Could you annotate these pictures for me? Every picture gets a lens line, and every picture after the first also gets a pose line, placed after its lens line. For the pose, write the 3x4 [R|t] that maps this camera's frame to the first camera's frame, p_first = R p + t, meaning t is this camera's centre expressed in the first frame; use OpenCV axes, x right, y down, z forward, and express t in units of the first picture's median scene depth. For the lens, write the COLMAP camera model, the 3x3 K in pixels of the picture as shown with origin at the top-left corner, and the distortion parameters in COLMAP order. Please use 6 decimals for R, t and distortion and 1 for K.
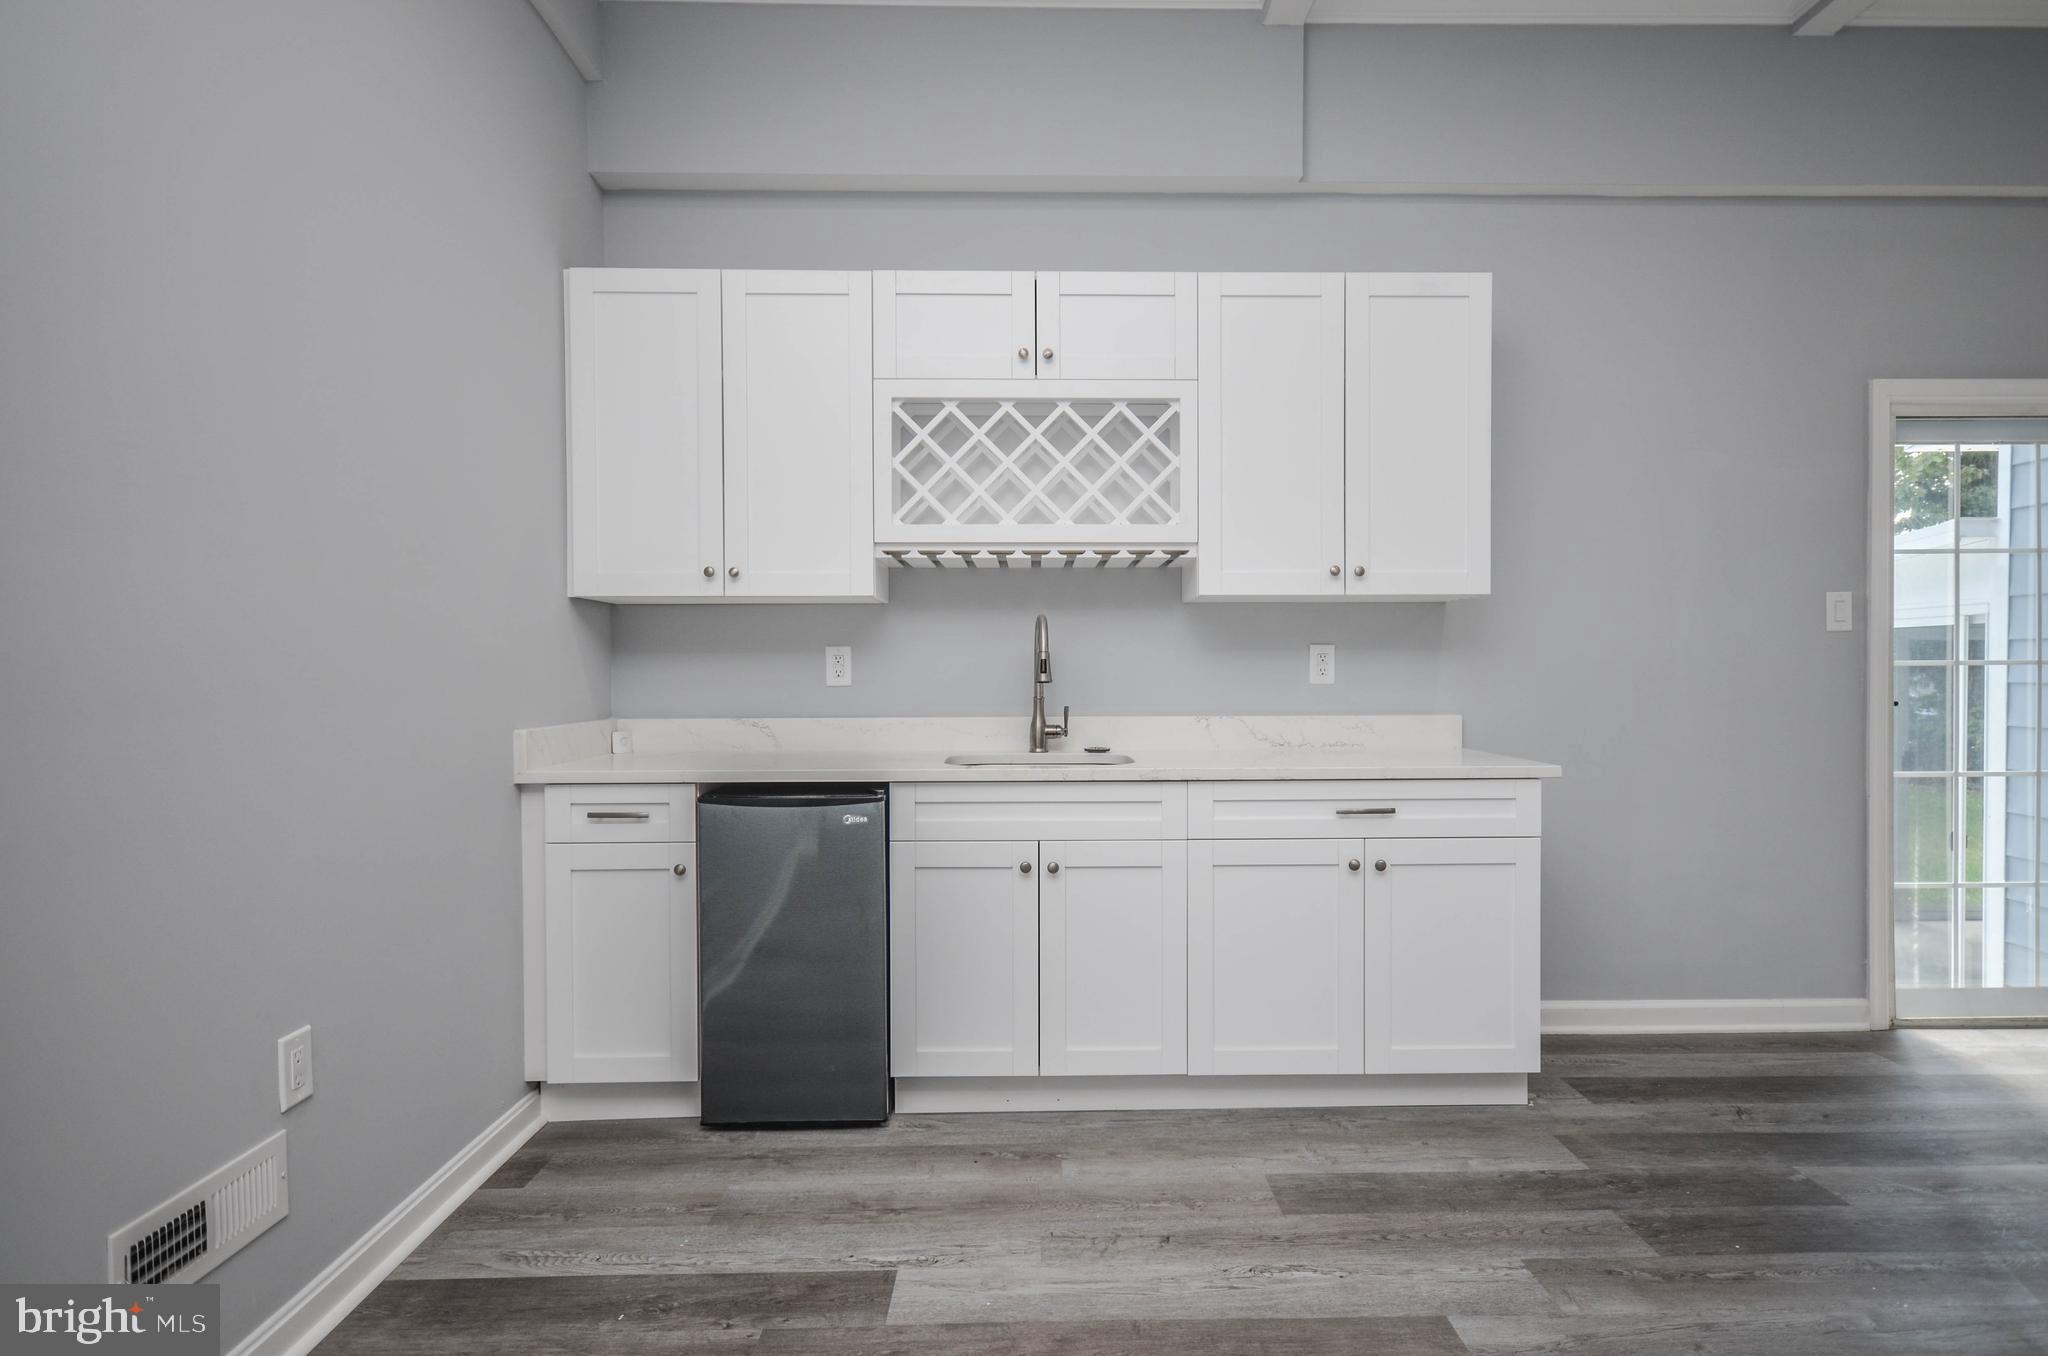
lens RADIAL K [[1073.7, 0, 1075.7], [0, 1073.7, 693.6], [0, 0, 1]] dist [0.017223, -0.006916]
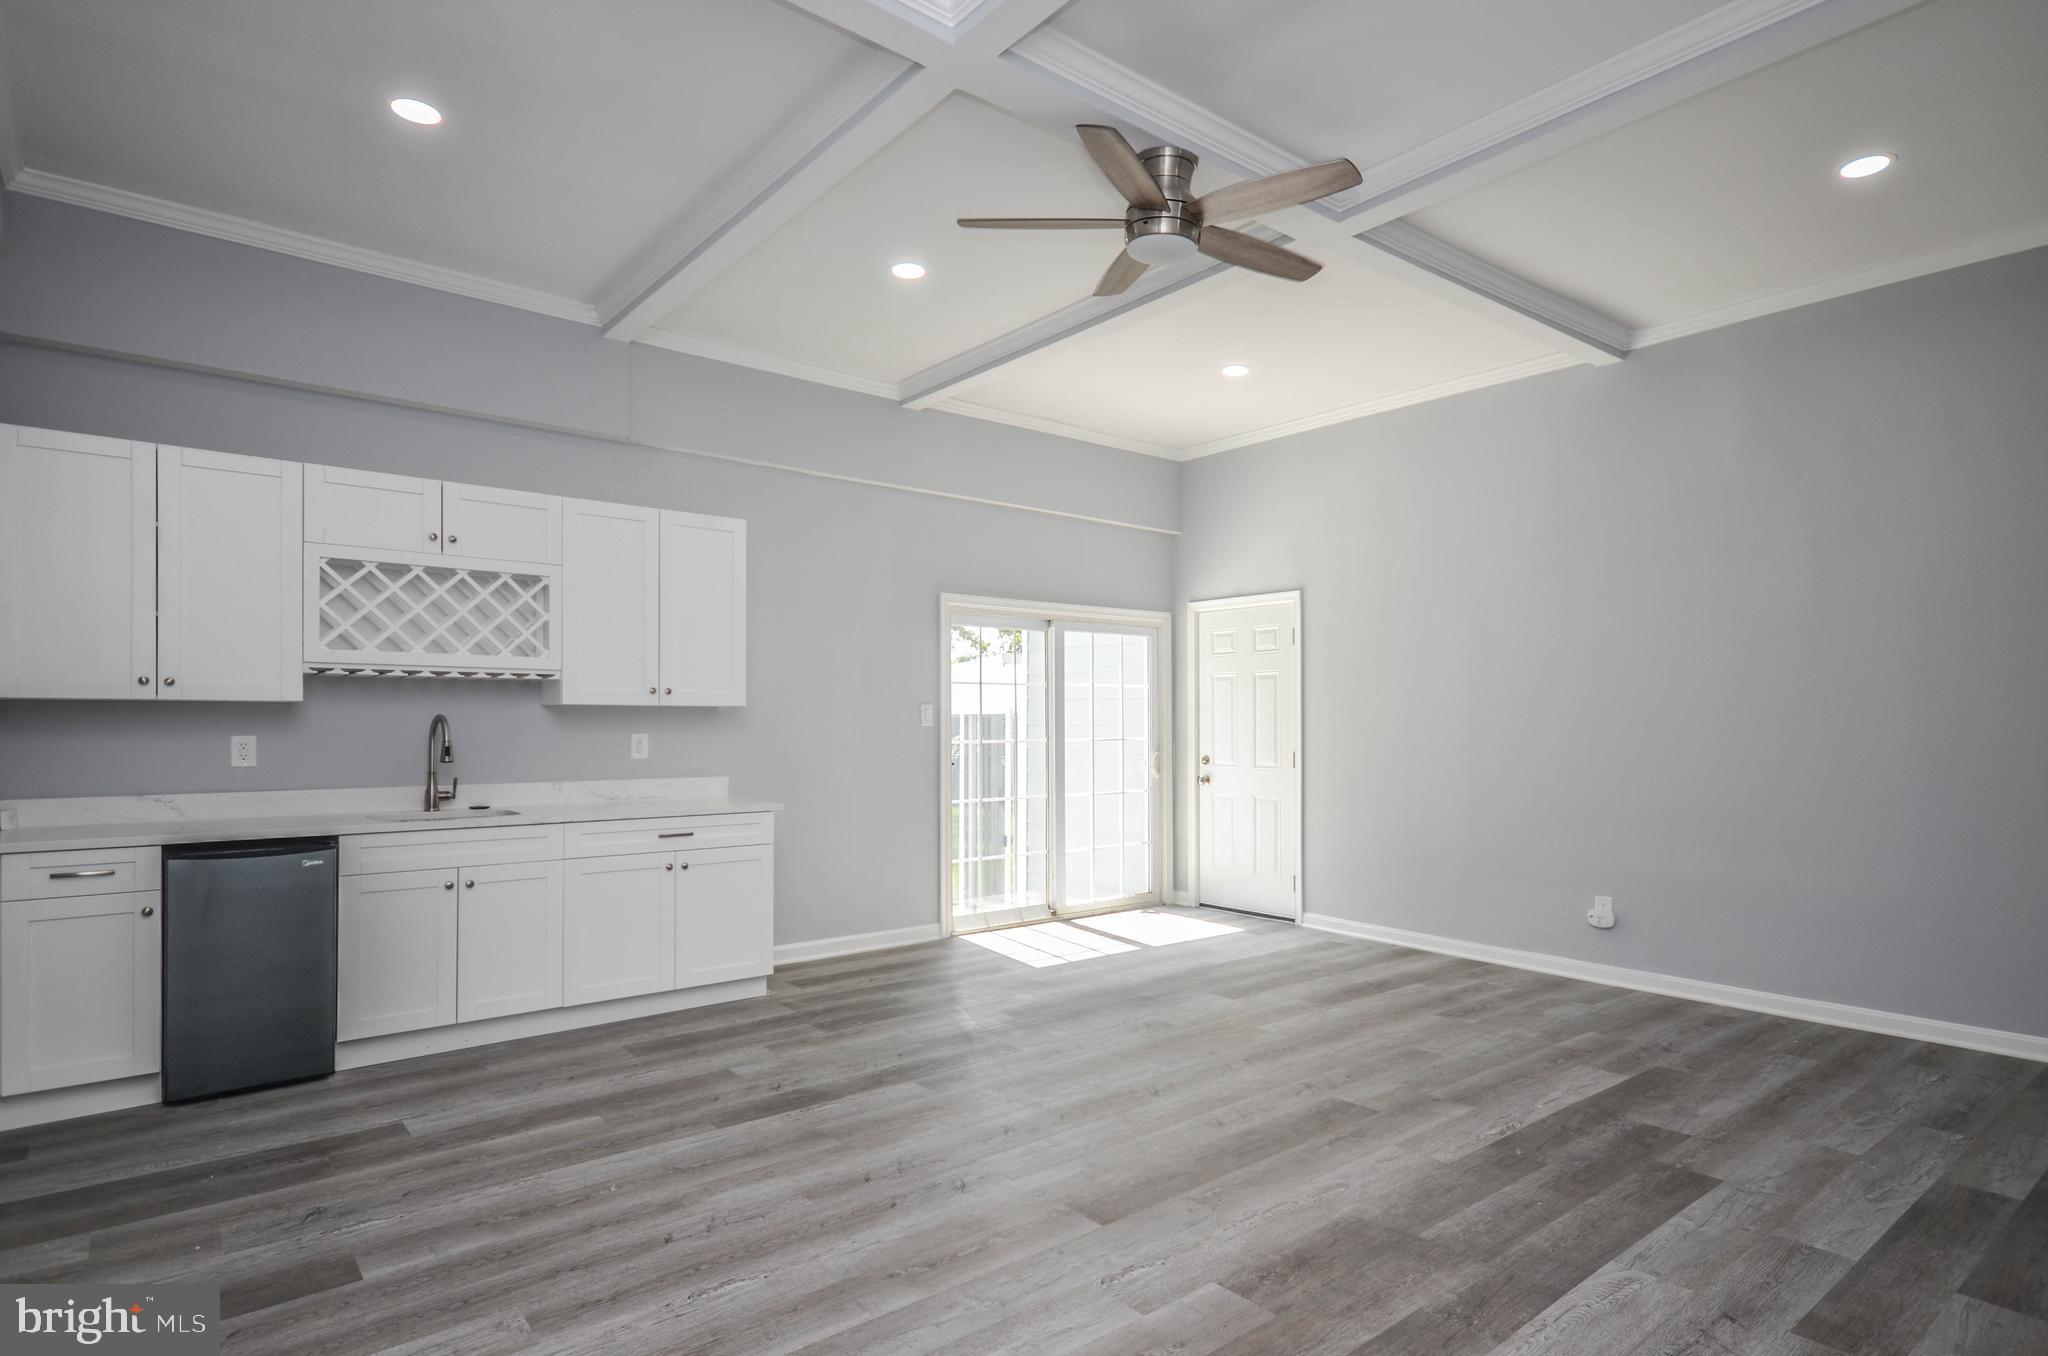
lens RADIAL K [[1073.7, 0, 1072.1], [0, 1073.7, 715.4], [0, 0, 1]] dist [0.017223, -0.006916]
pose [[0.780682, 0.010030, 0.624848, -0.282188], [0.009354, 0.999572, -0.027731, -0.025183], [-0.624859, 0.027494, 0.780254, -0.668808]]
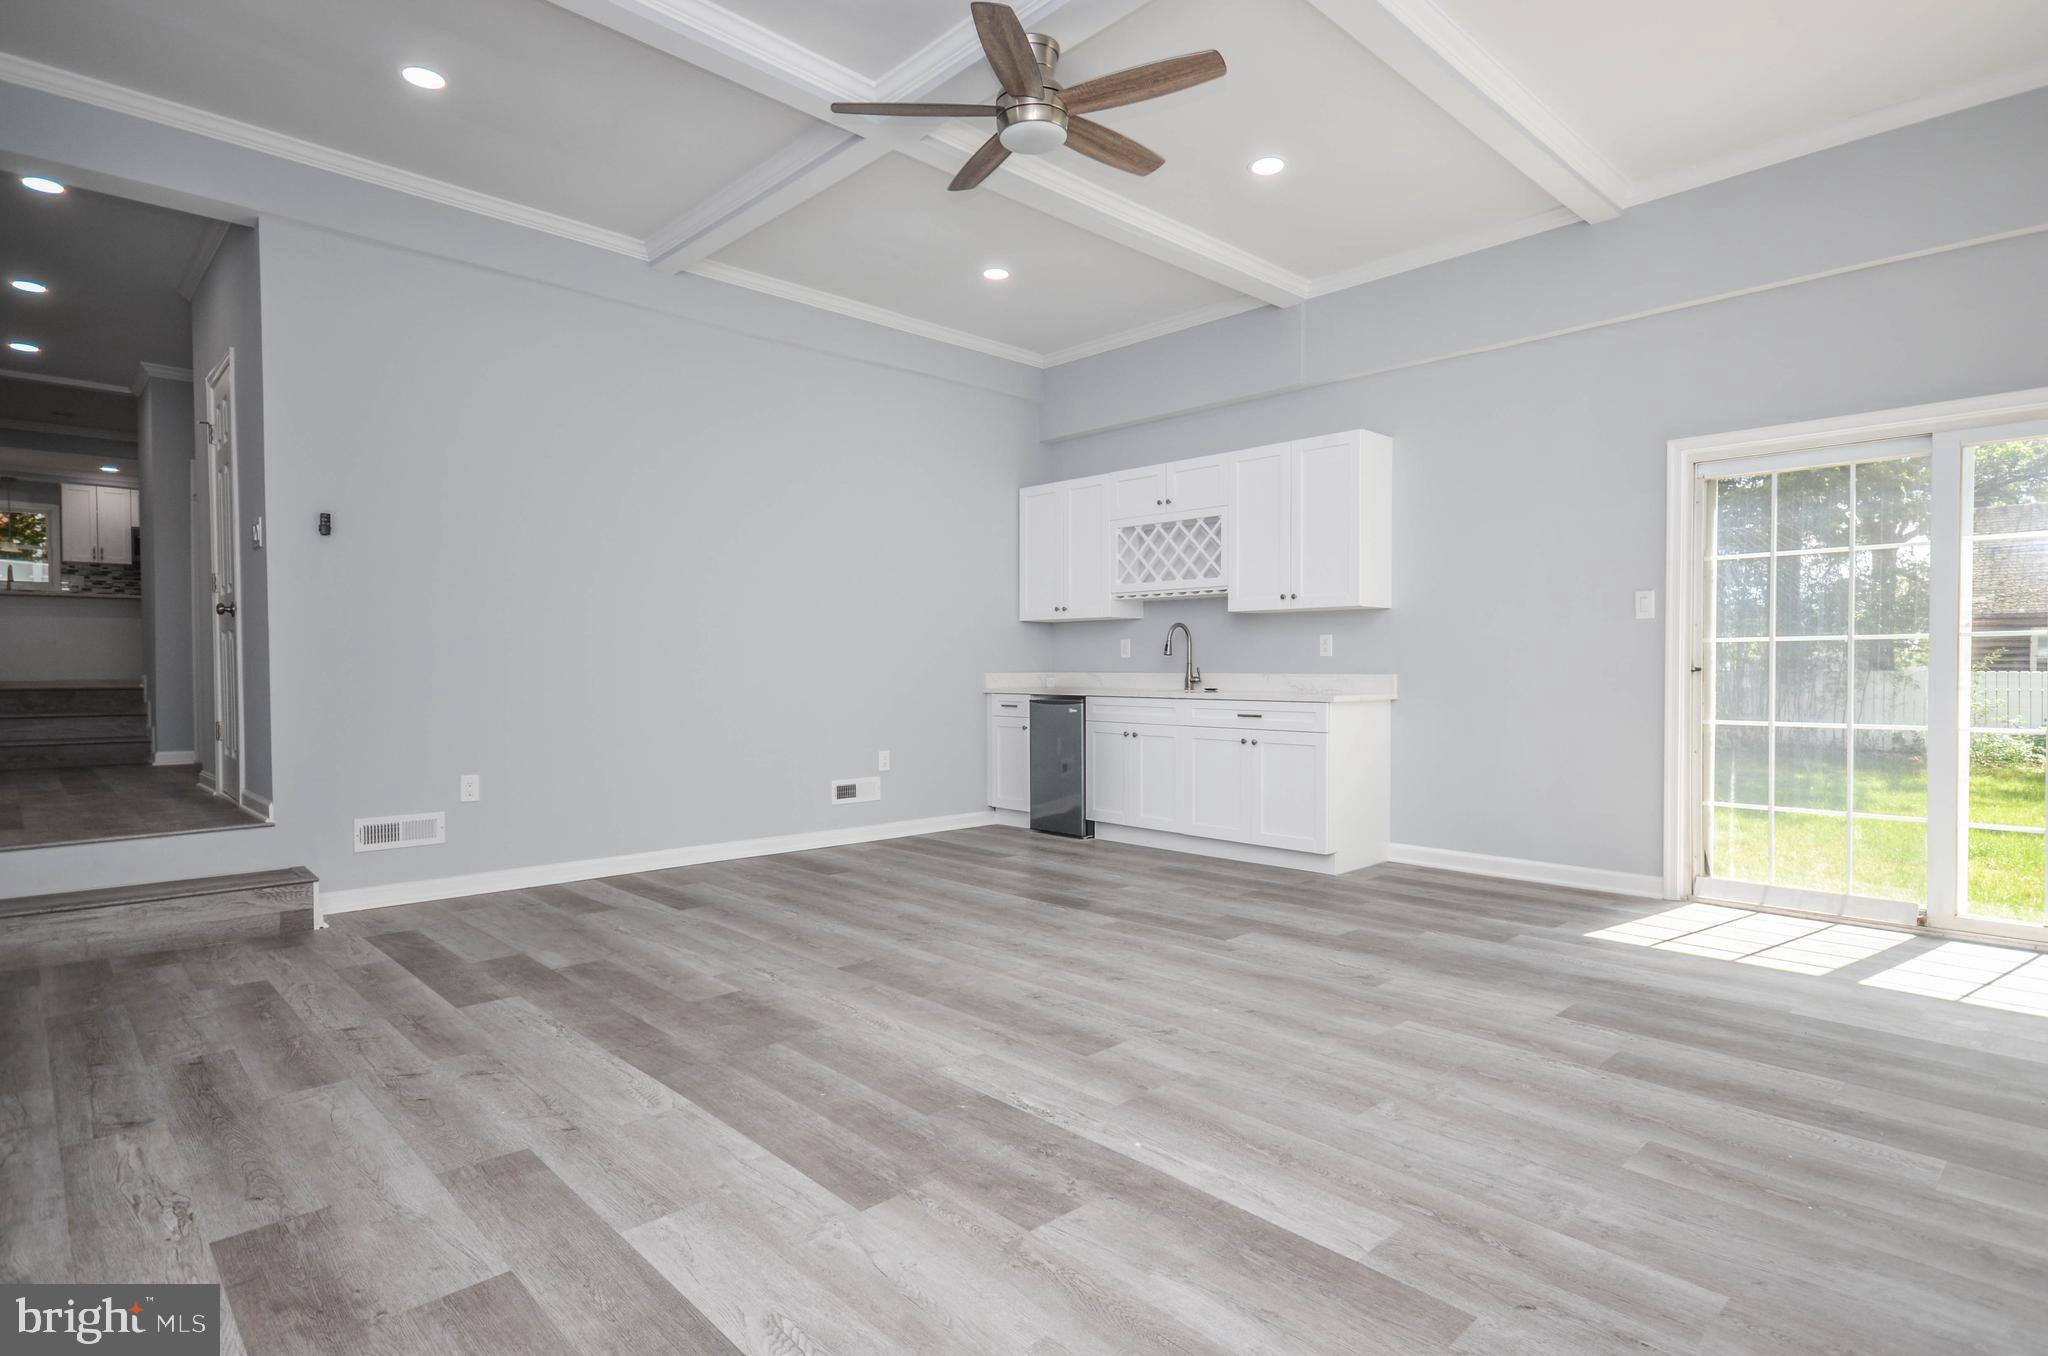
lens RADIAL K [[1073.7, 0, 1016.5], [0, 1073.7, 675.9], [0, 0, 1]] dist [0.017223, -0.006916]
pose [[0.665562, 0.012649, -0.746235, 1.366218], [-0.019197, 0.999816, -0.000174, 0.037849], [0.746095, 0.014441, 0.665682, -0.642977]]
